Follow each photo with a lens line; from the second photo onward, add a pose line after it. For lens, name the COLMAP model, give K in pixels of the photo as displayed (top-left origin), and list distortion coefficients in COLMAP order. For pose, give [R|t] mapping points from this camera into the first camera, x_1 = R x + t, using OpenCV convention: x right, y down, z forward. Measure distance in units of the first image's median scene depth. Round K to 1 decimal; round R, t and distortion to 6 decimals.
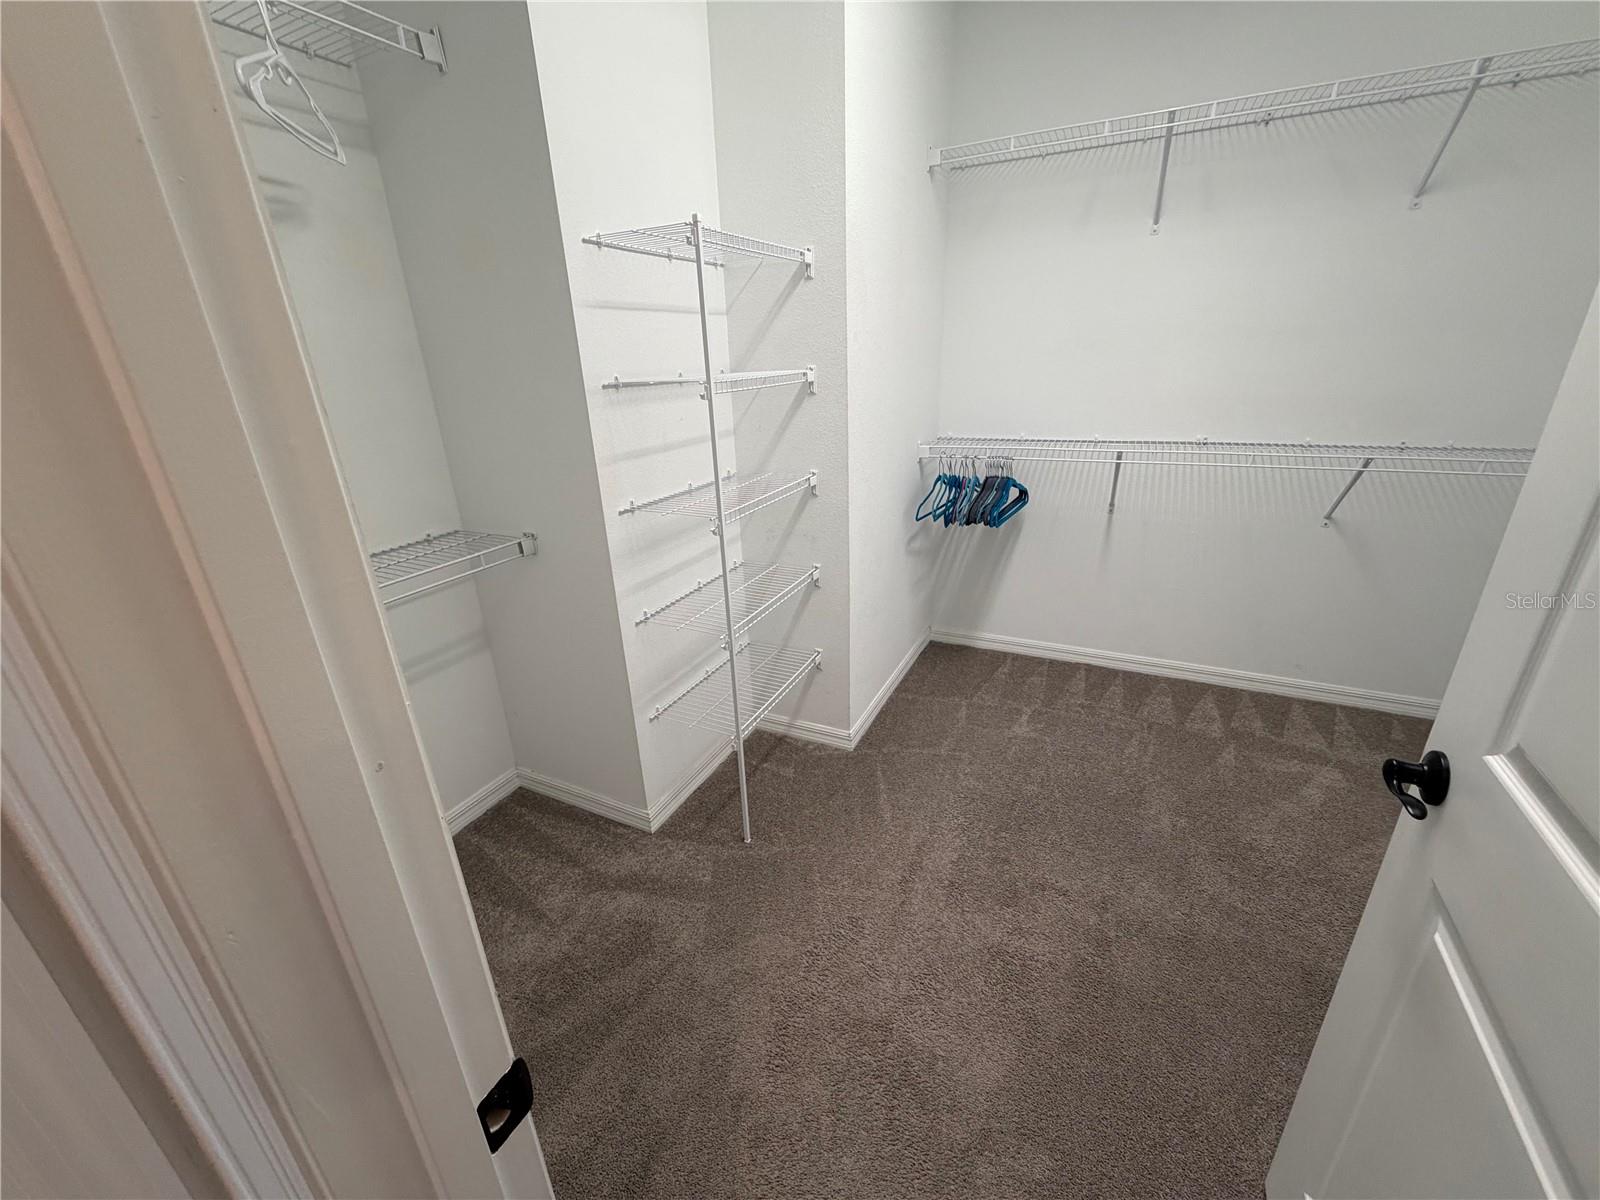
lens RADIAL K [[644.6, 0, 795.0], [0, 644.6, 604.1], [0, 0, 1]] dist [0.000632, 0.000496]
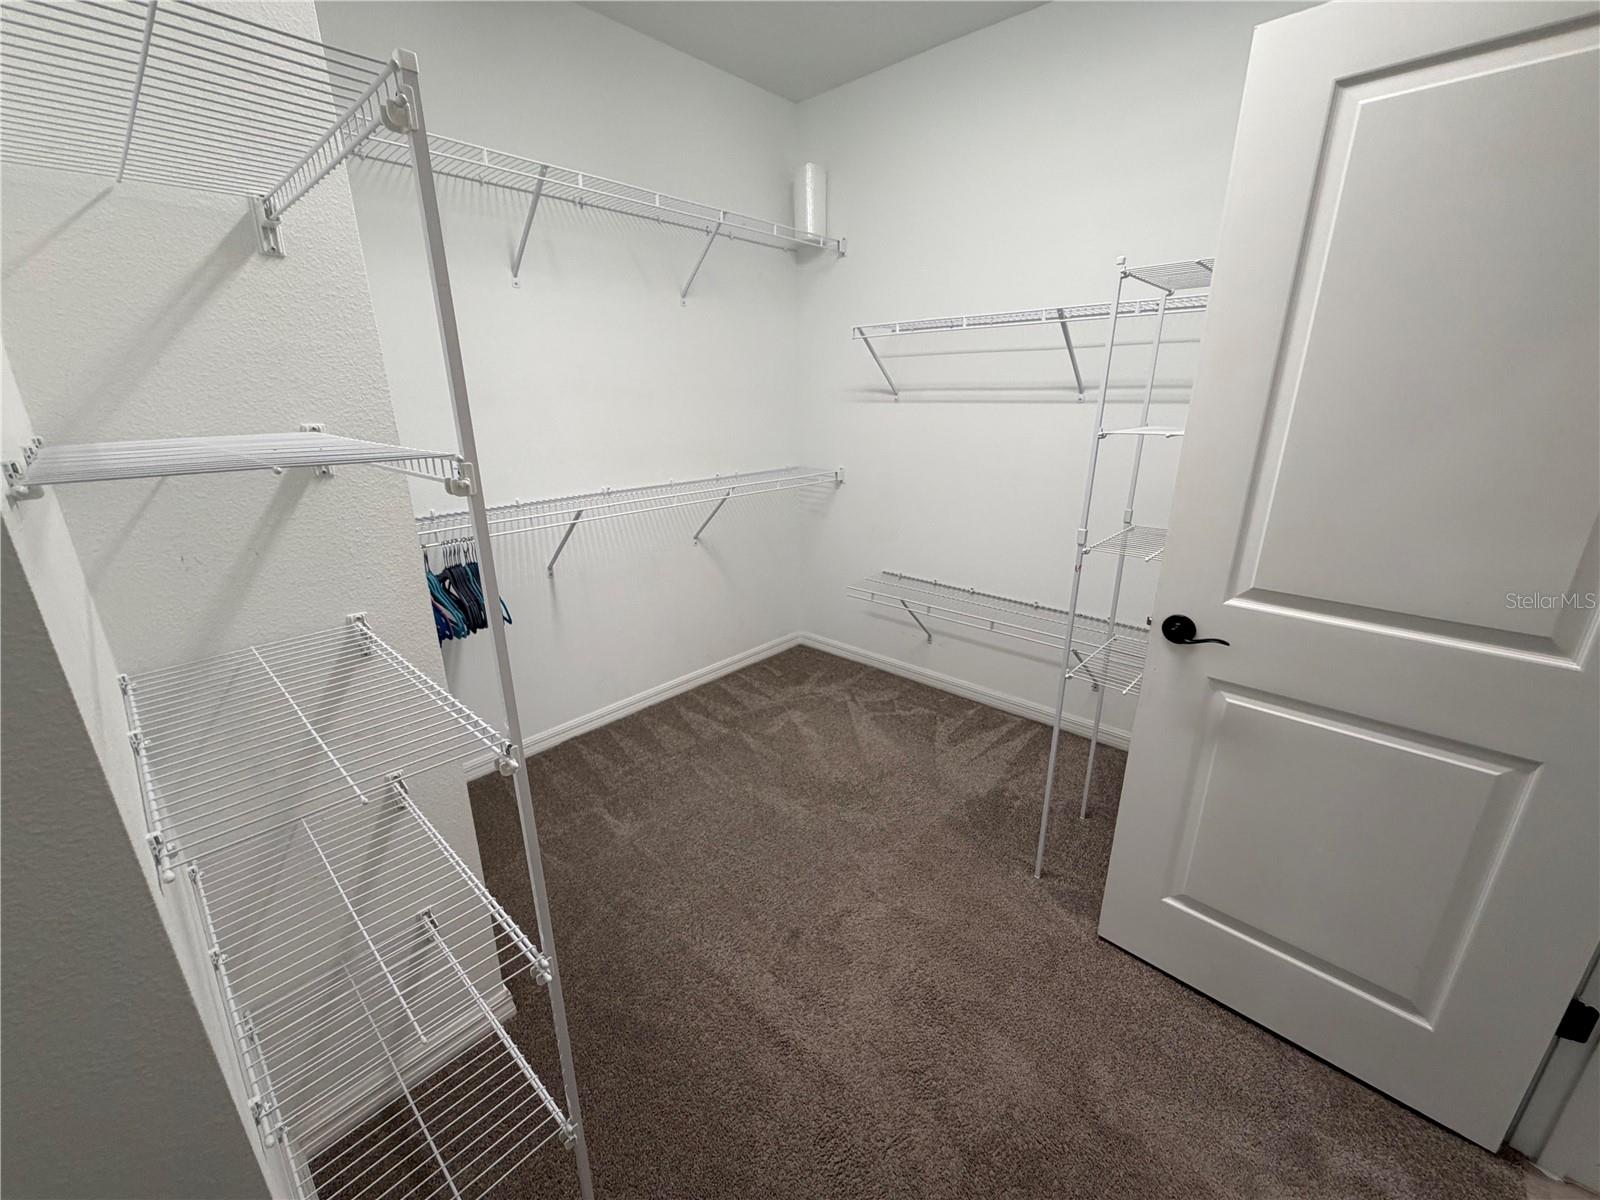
lens RADIAL K [[644.6, 0, 795.0], [0, 644.6, 604.1], [0, 0, 1]] dist [0.000632, 0.000496]
pose [[0.282981, -0.269451, 0.920499, -0.291323], [0.349548, 0.922695, 0.162635, -0.140840], [-0.893162, 0.275736, 0.355291, 0.385793]]
